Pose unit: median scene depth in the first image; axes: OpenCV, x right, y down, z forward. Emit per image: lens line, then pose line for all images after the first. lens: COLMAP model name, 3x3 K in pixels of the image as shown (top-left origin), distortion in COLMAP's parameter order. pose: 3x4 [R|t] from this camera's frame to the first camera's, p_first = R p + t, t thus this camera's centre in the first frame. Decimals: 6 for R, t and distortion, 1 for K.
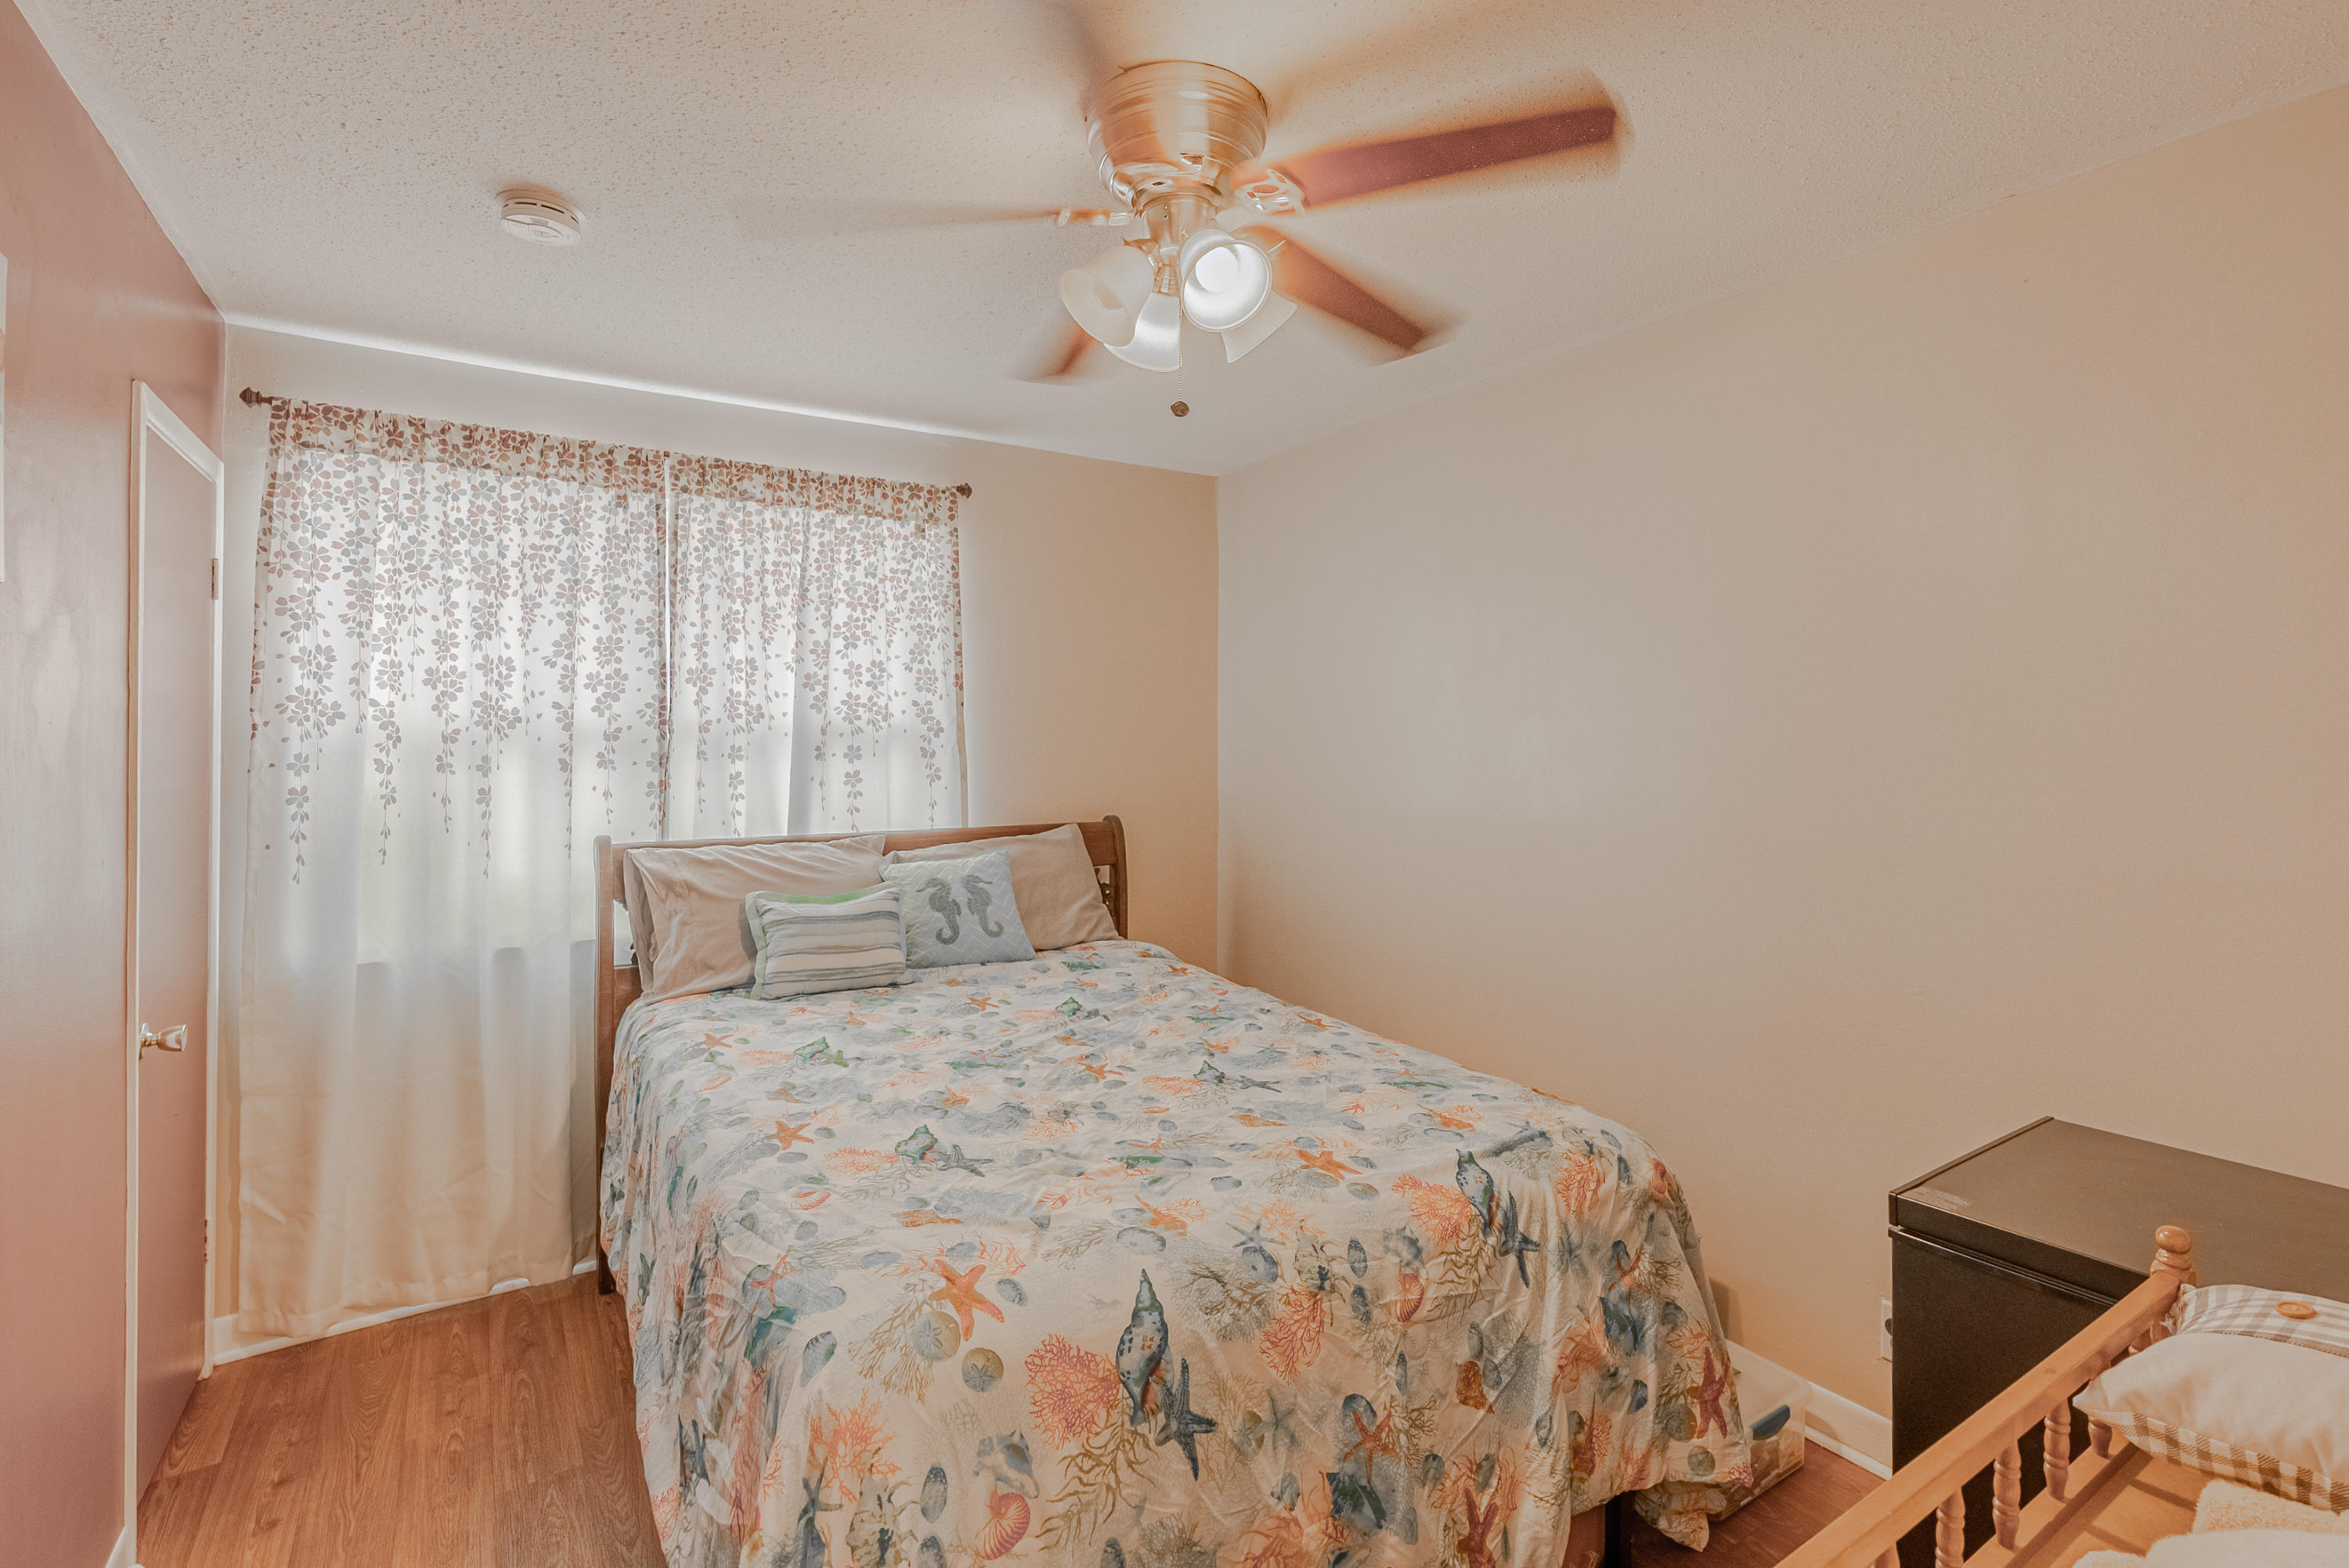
lens RADIAL K [[1055.0, 0, 1126.7], [0, 1055.0, 725.8], [0, 0, 1]] dist [-0.000449, 0.000070]
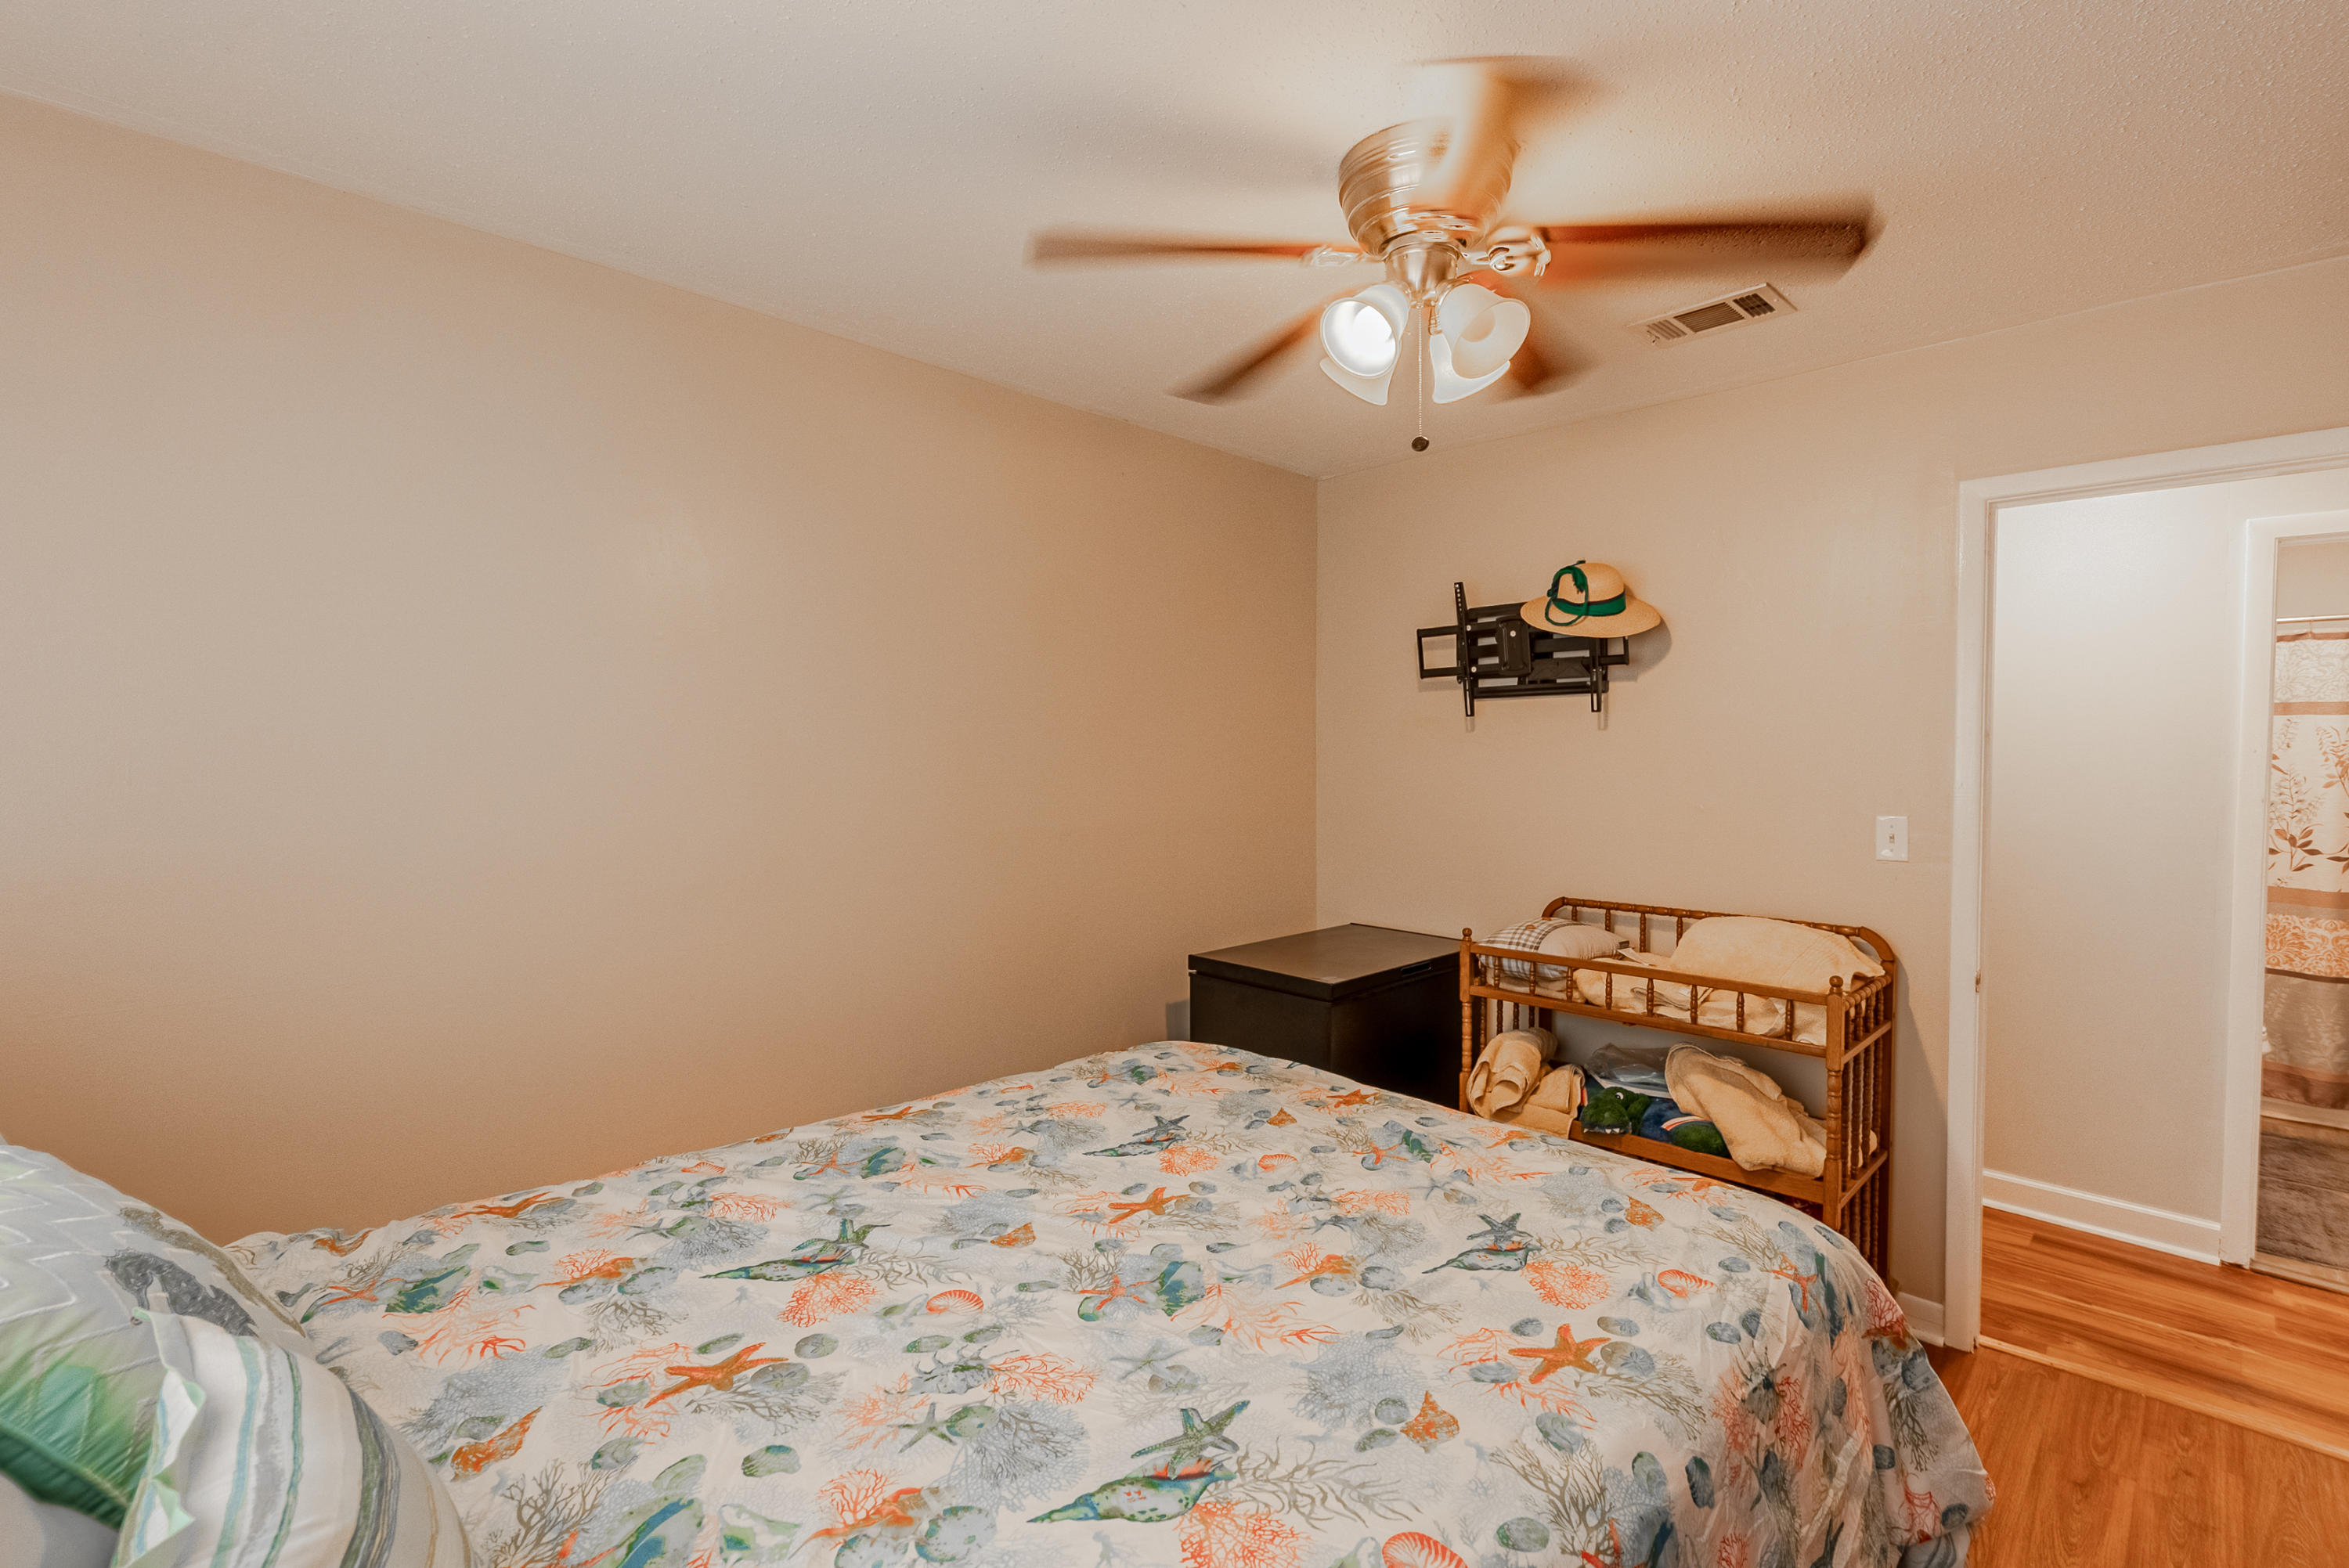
lens RADIAL K [[1065.0, 0, 1185.9], [0, 1065.0, 780.2], [0, 0, 1]] dist [-0.015447, 0.006124]
pose [[-0.224250, -0.030961, 0.974040, -0.839750], [-0.004934, 0.999518, 0.030635, 0.007812], [-0.974519, 0.002064, -0.224295, 1.280111]]
